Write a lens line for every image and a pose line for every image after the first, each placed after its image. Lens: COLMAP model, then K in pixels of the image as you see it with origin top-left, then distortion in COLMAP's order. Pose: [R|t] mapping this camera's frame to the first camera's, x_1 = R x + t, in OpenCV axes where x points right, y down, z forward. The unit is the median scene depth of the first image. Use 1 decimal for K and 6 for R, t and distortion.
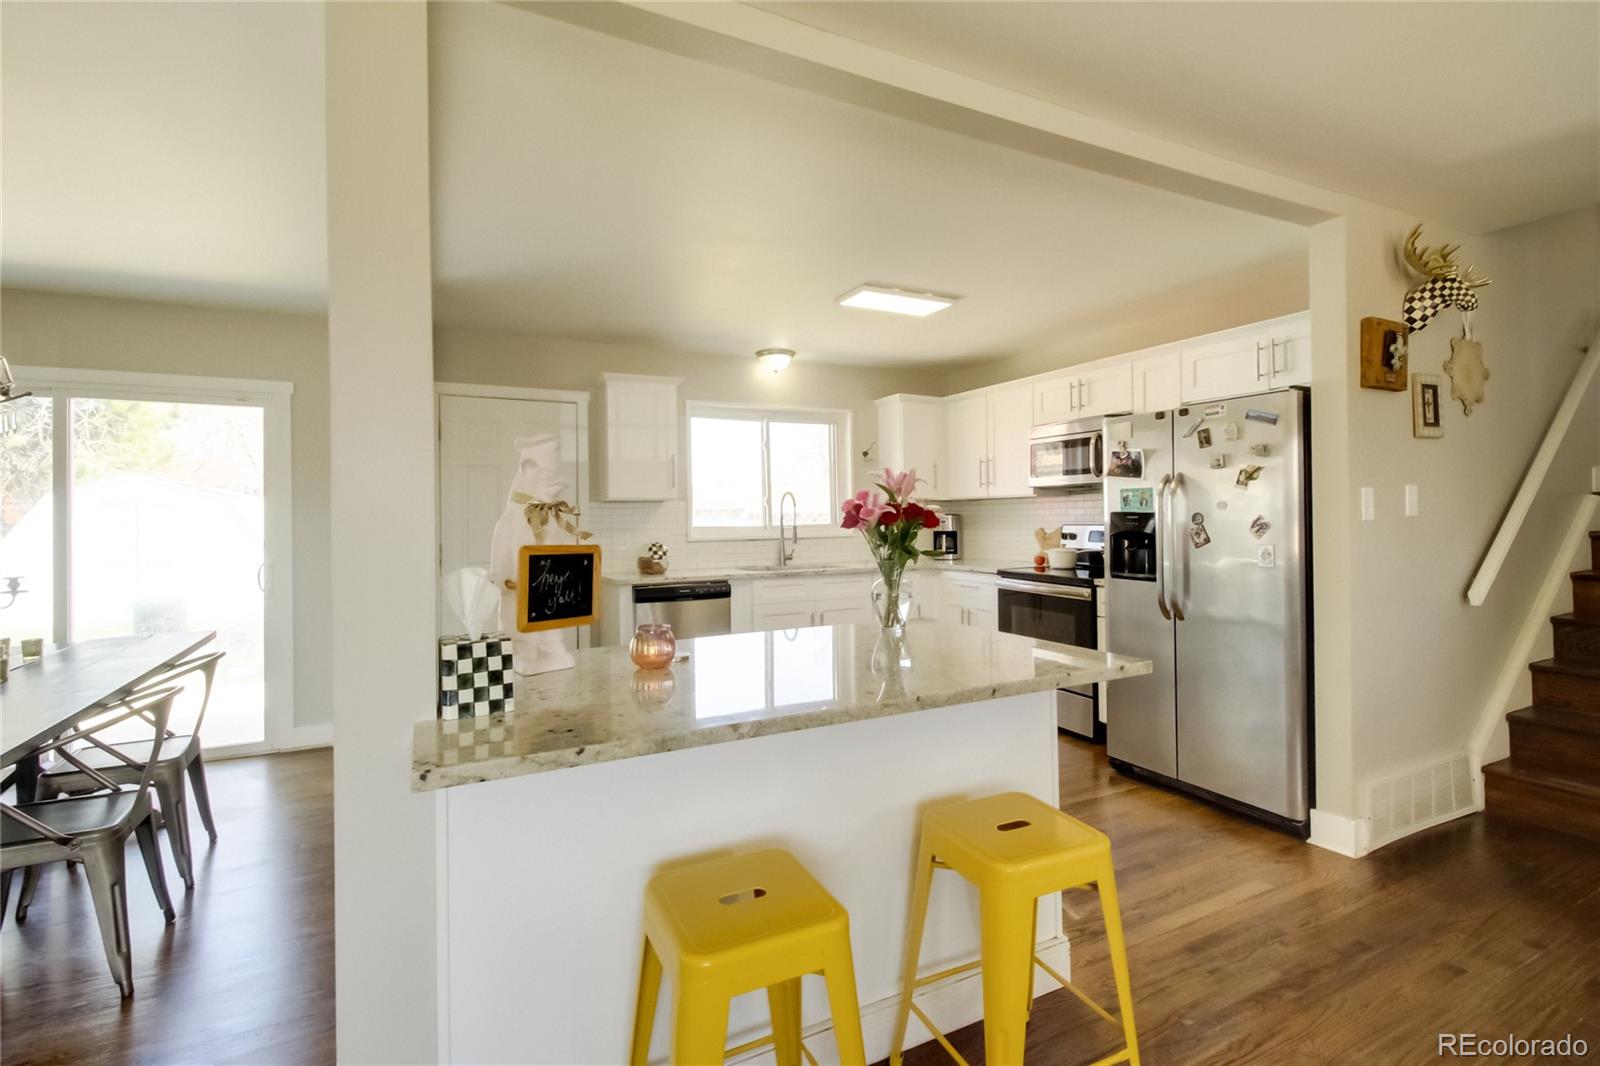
lens RADIAL K [[735.9, 0, 795.0], [0, 735.9, 513.9], [0, 0, 1]] dist [0.014105, -0.011487]
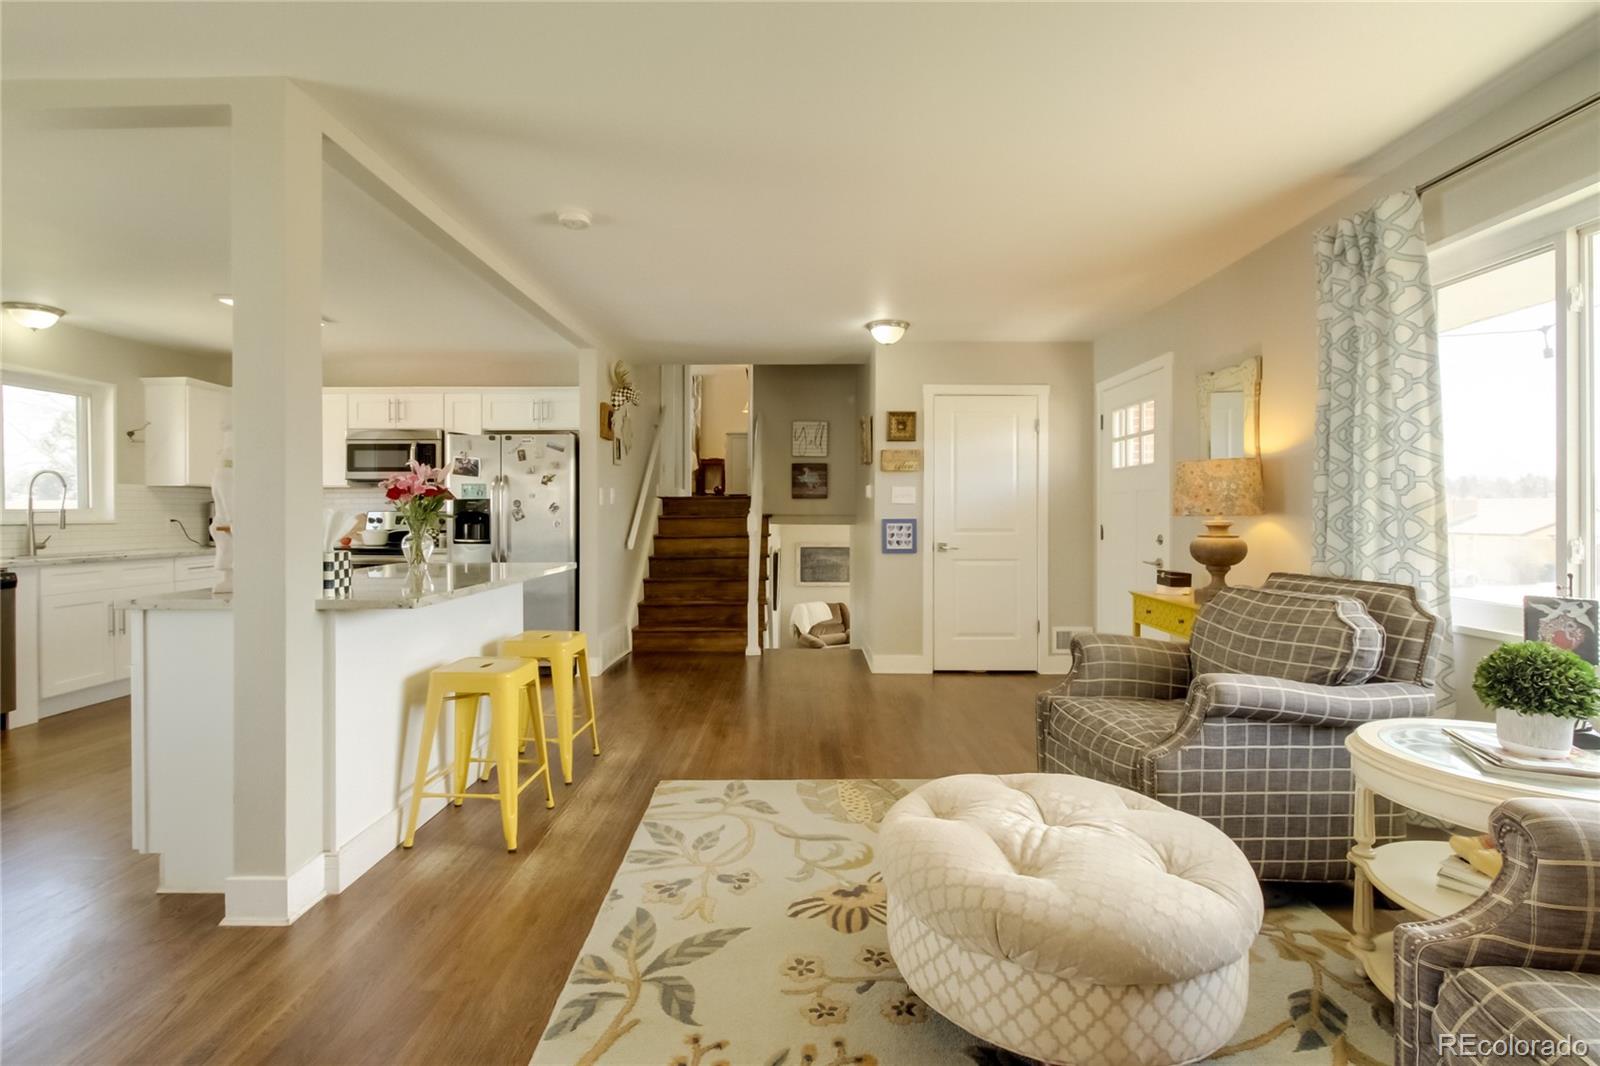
lens RADIAL K [[735.9, 0, 795.8], [0, 735.9, 513.9], [0, 0, 1]] dist [0.014105, -0.011487]
pose [[0.454423, 0.011592, 0.890711, -0.628103], [-0.005462, 0.999933, -0.010227, 0.042411], [-0.890769, -0.000218, 0.454455, -0.299205]]
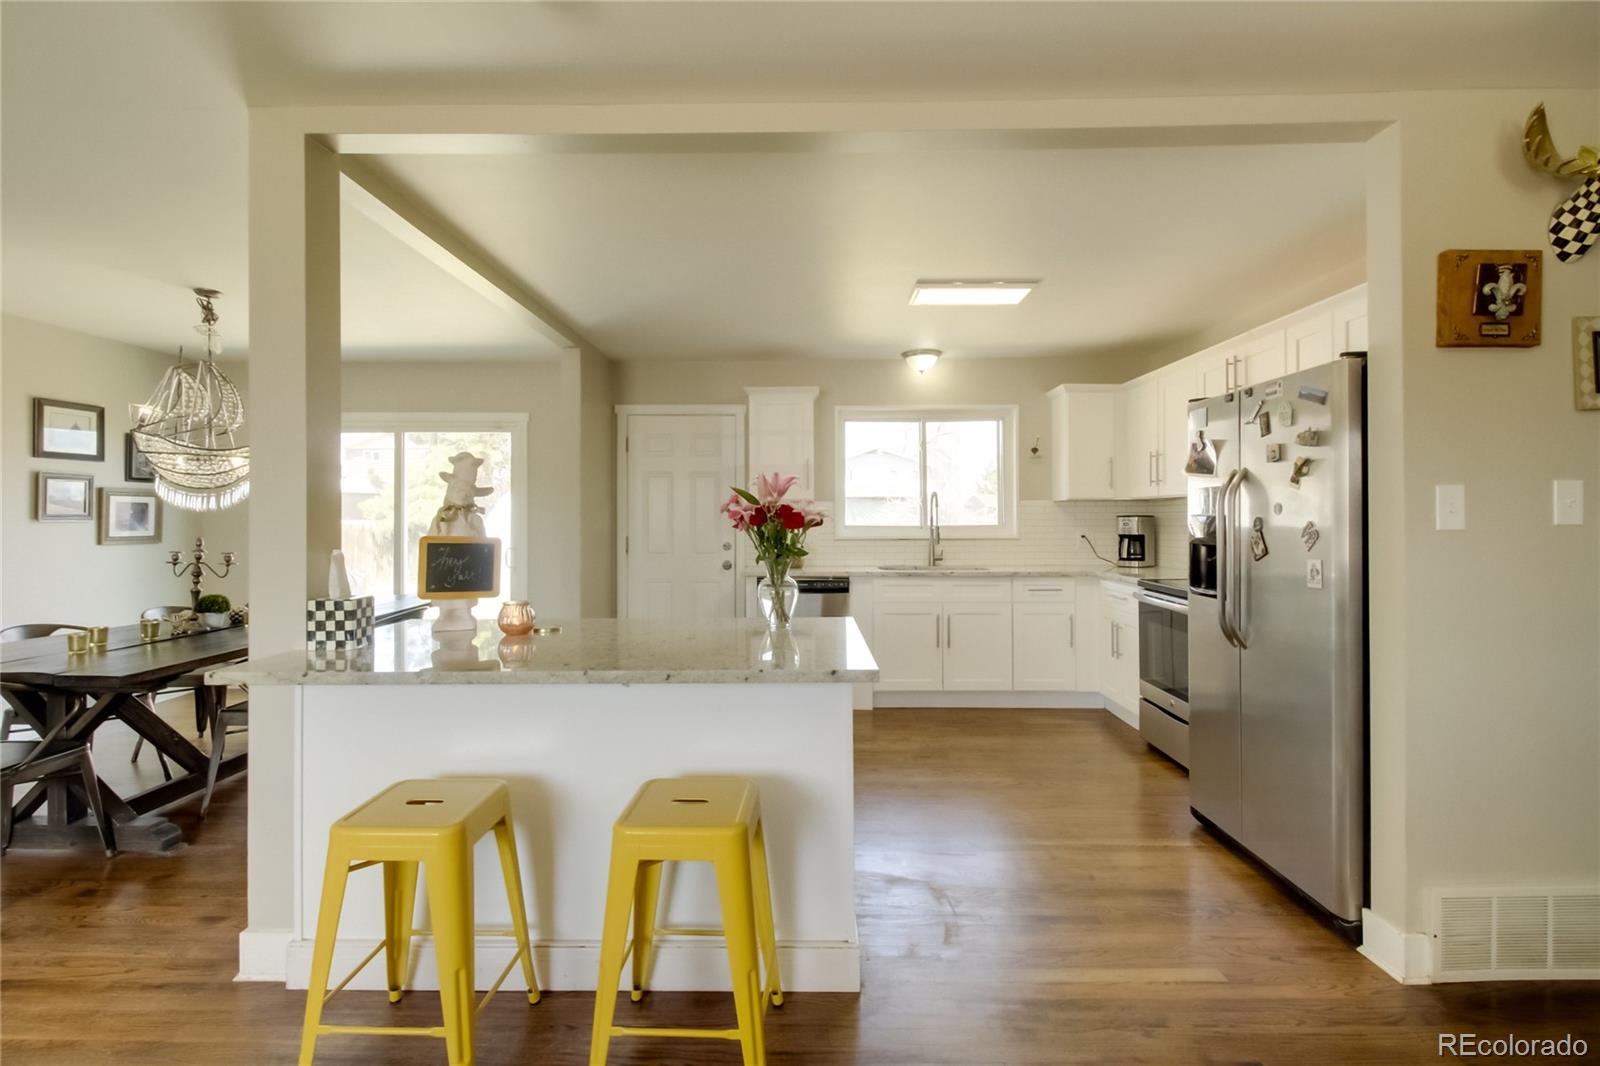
lens RADIAL K [[735.9, 0, 795.8], [0, 735.9, 513.9], [0, 0, 1]] dist [0.014105, -0.011487]
pose [[0.888777, 0.007941, -0.458270, 0.458749], [-0.007039, 0.999968, 0.003675, -0.004194], [0.458285, -0.000040, 0.888805, 0.050863]]
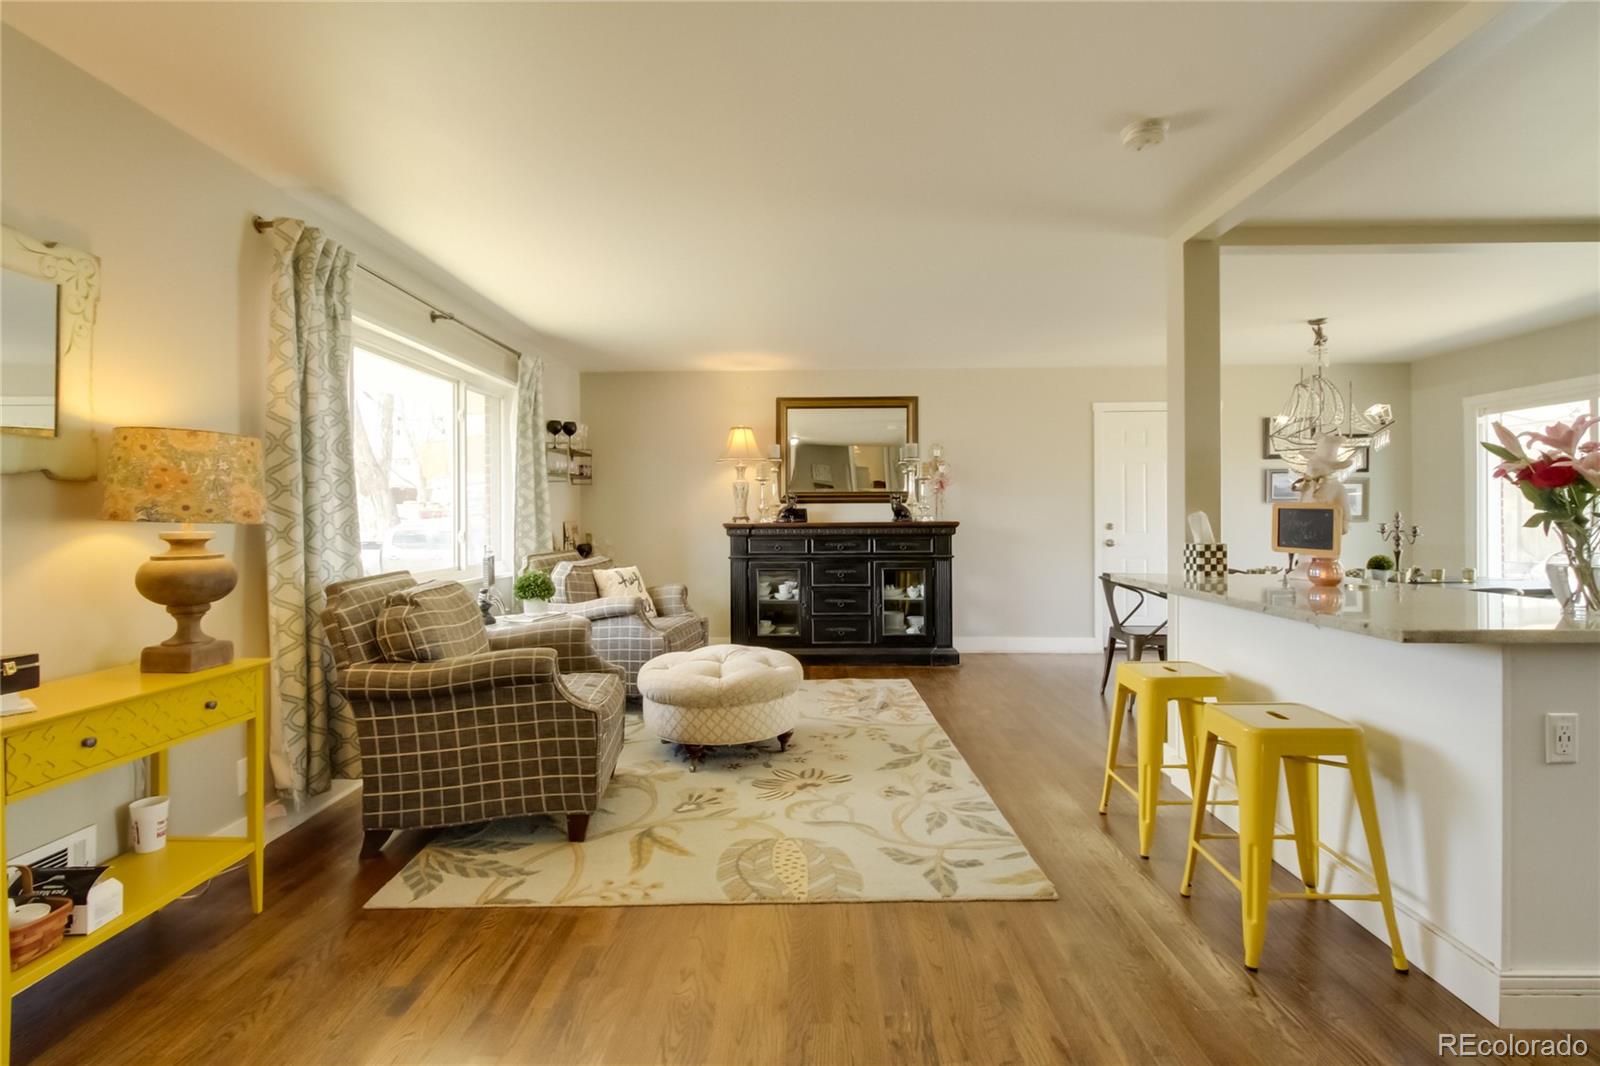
lens RADIAL K [[735.9, 0, 793.8], [0, 735.9, 514.7], [0, 0, 1]] dist [0.014105, -0.011487]
pose [[-0.470004, 0.012665, -0.882573, 0.909068], [0.010661, 0.999906, 0.008672, 0.023352], [0.882600, -0.005333, -0.470095, 0.424703]]
